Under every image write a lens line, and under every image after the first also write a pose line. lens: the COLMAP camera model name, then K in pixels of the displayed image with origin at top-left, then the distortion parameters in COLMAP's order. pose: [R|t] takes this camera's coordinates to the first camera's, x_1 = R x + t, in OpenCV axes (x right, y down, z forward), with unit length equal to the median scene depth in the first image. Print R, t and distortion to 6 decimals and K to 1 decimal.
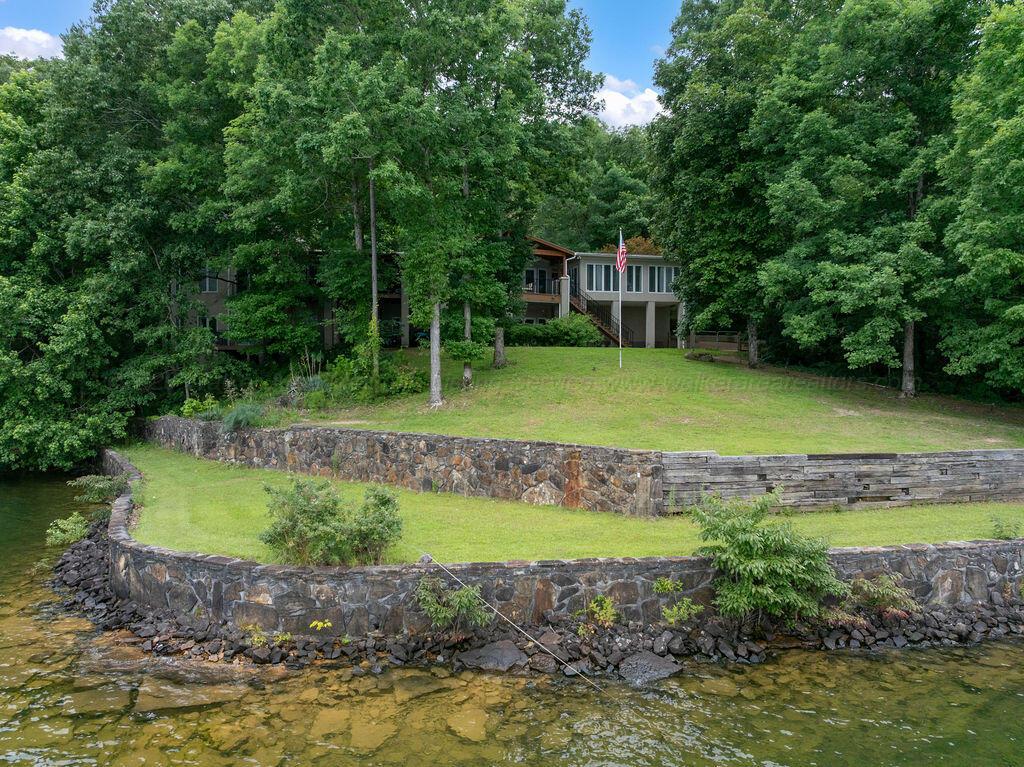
lens RADIAL K [[717.1, 0, 512.0], [0, 717.1, 383.5], [0, 0, 1]] dist [-0.037755, 0.003111]
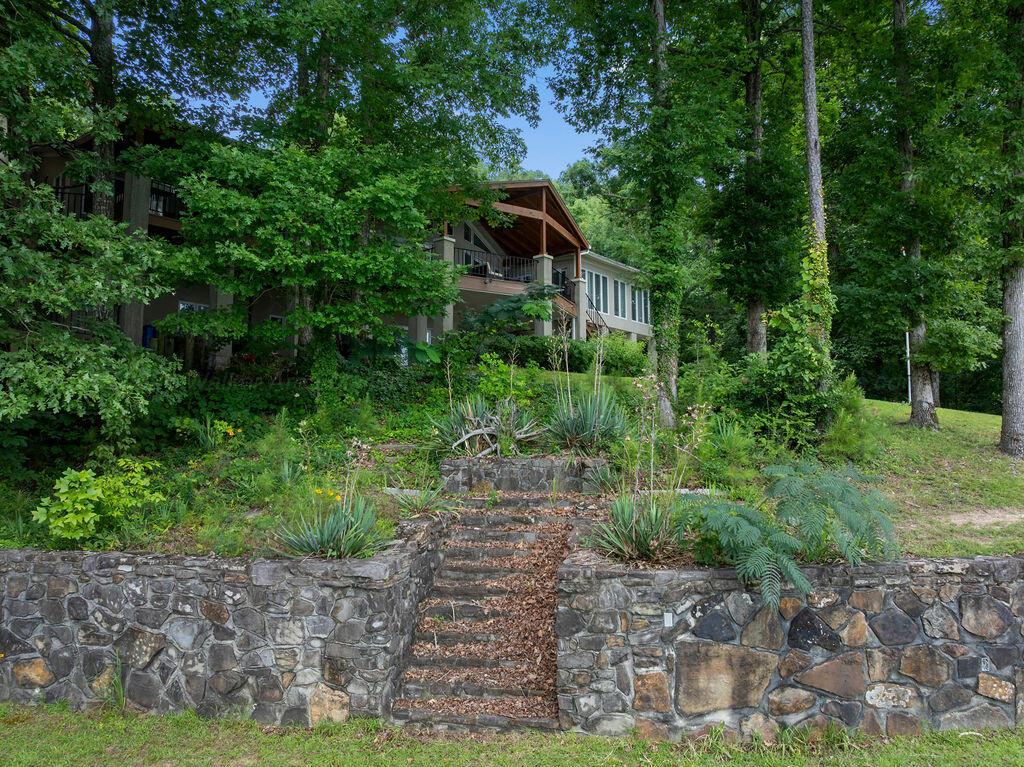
lens RADIAL K [[717.1, 0, 512.0], [0, 717.1, 383.5], [0, 0, 1]] dist [-0.037755, 0.003111]
pose [[0.792153, 0.052245, 0.608082, -0.646451], [0.019774, 0.993609, -0.111129, 0.027949], [-0.610002, 0.100055, 0.786058, 0.937410]]
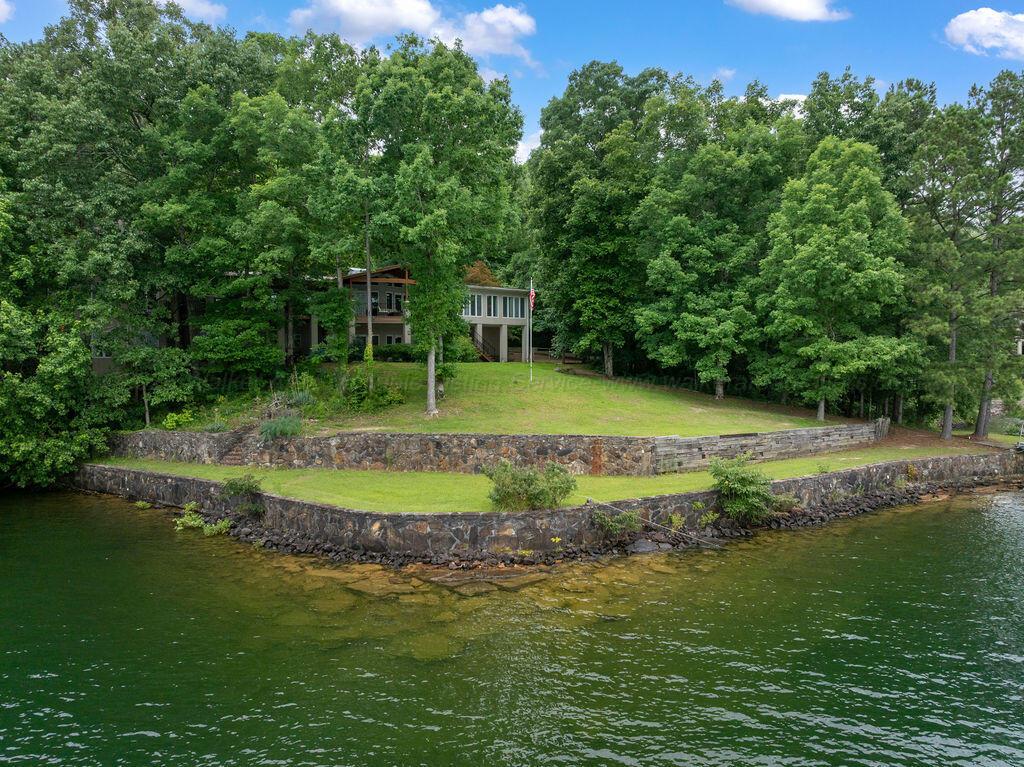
lens RADIAL K [[717.1, 0, 512.0], [0, 717.1, 383.5], [0, 0, 1]] dist [-0.037755, 0.003111]
pose [[0.921135, -0.014232, 0.388982, -0.526088], [0.014145, 0.999895, 0.003086, -0.028189], [-0.388985, 0.002660, 0.921240, -0.296280]]
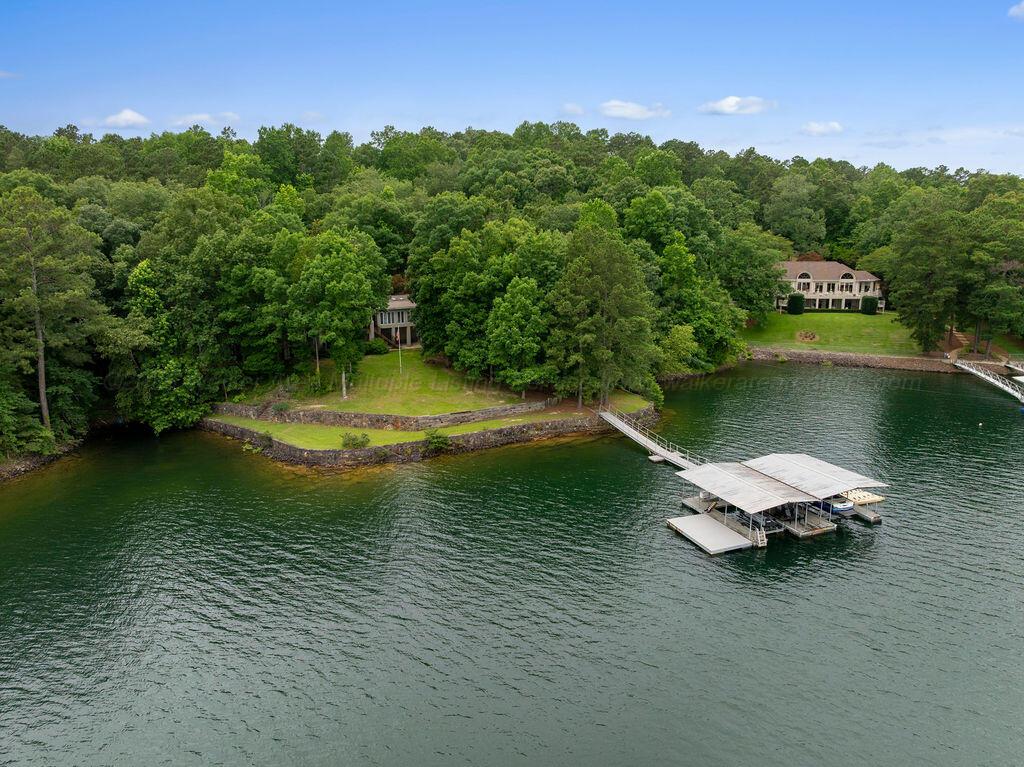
lens RADIAL K [[698.3, 0, 512.0], [0, 698.3, 383.5], [0, 0, 1]] dist [-0.044667, 0.004030]
pose [[0.939141, -0.075365, 0.335164, -0.471631], [0.014602, 0.983514, 0.180240, -0.614288], [-0.343222, -0.164377, 0.924759, -2.217035]]
